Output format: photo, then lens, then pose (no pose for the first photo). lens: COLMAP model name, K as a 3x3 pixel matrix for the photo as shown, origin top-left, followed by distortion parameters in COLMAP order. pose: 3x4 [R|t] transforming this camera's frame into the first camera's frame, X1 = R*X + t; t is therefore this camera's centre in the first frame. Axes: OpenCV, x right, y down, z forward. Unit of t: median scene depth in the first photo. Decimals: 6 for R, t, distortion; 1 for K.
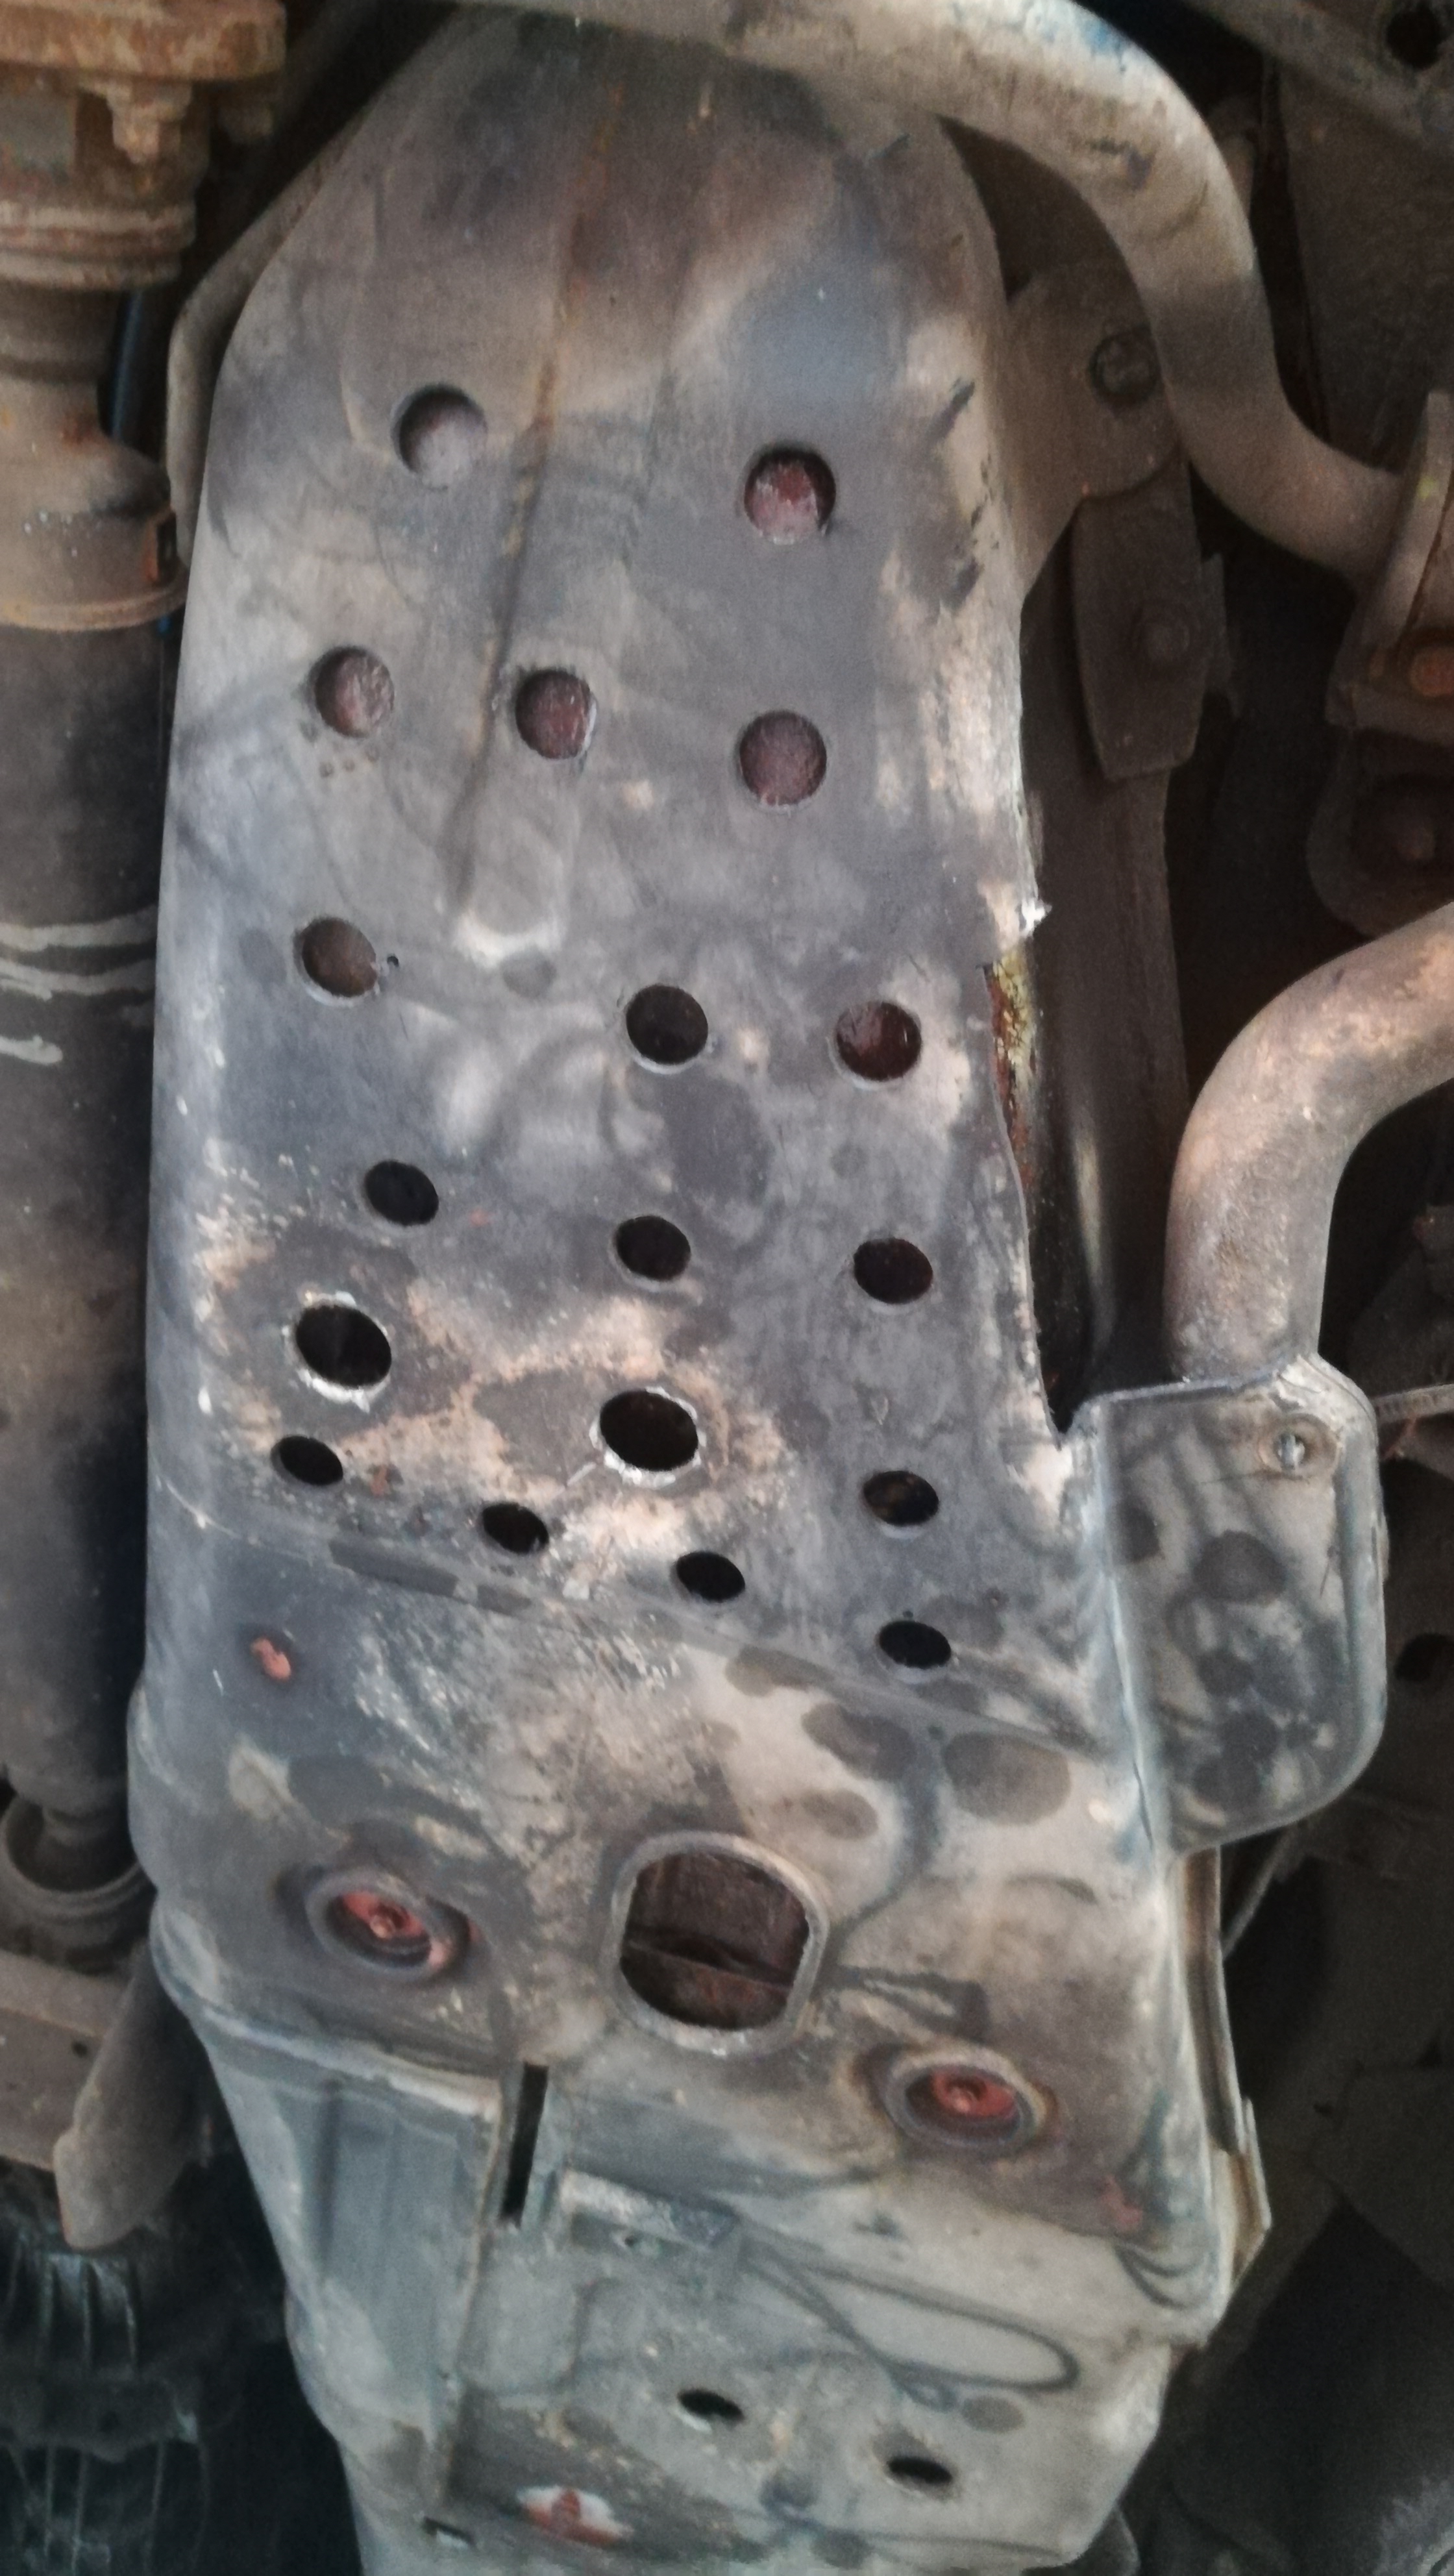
lens RADIAL K [[1966.3, 0, 727.0], [0, 1966.3, 1288.0], [0, 0, 1]] dist [-0.000868, -0.062243]
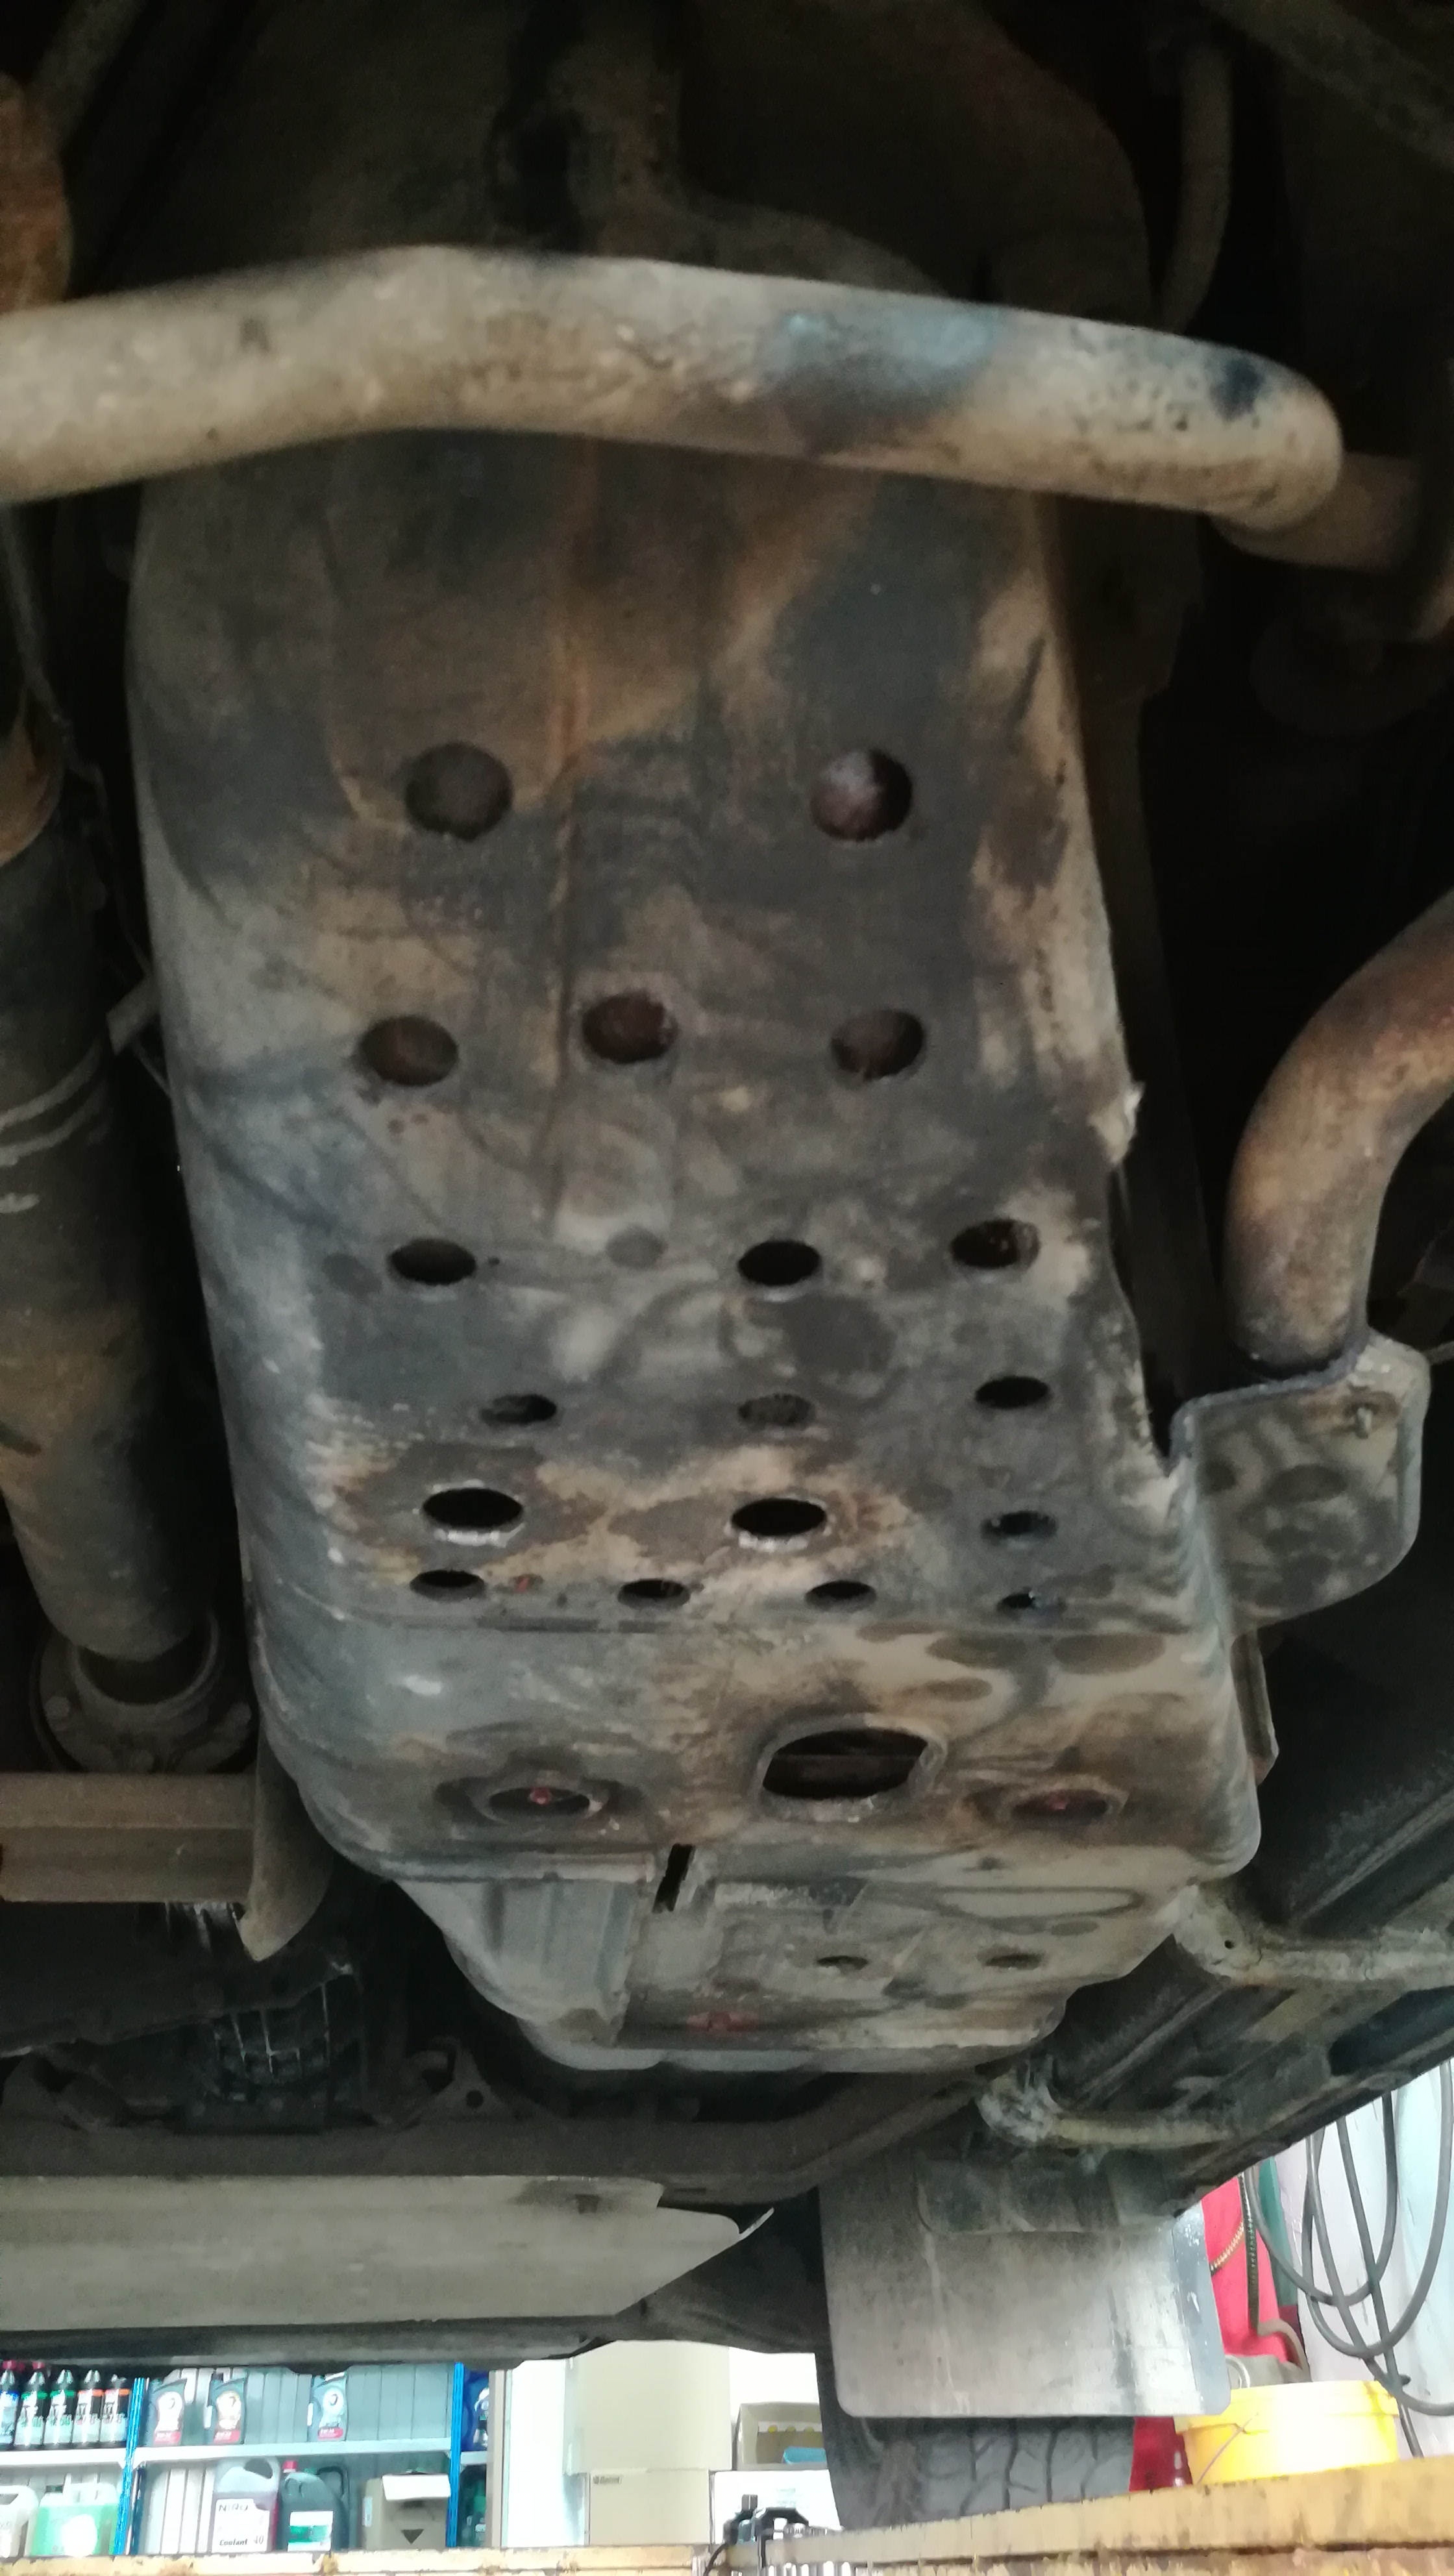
lens RADIAL K [[1966.3, 0, 727.0], [0, 1966.3, 1288.0], [0, 0, 1]] dist [-0.000868, -0.062243]
pose [[0.969043, -0.232227, 0.083817, -0.135361], [0.181956, 0.901223, 0.393305, -0.490859], [-0.166874, -0.365879, 0.915579, 0.081270]]
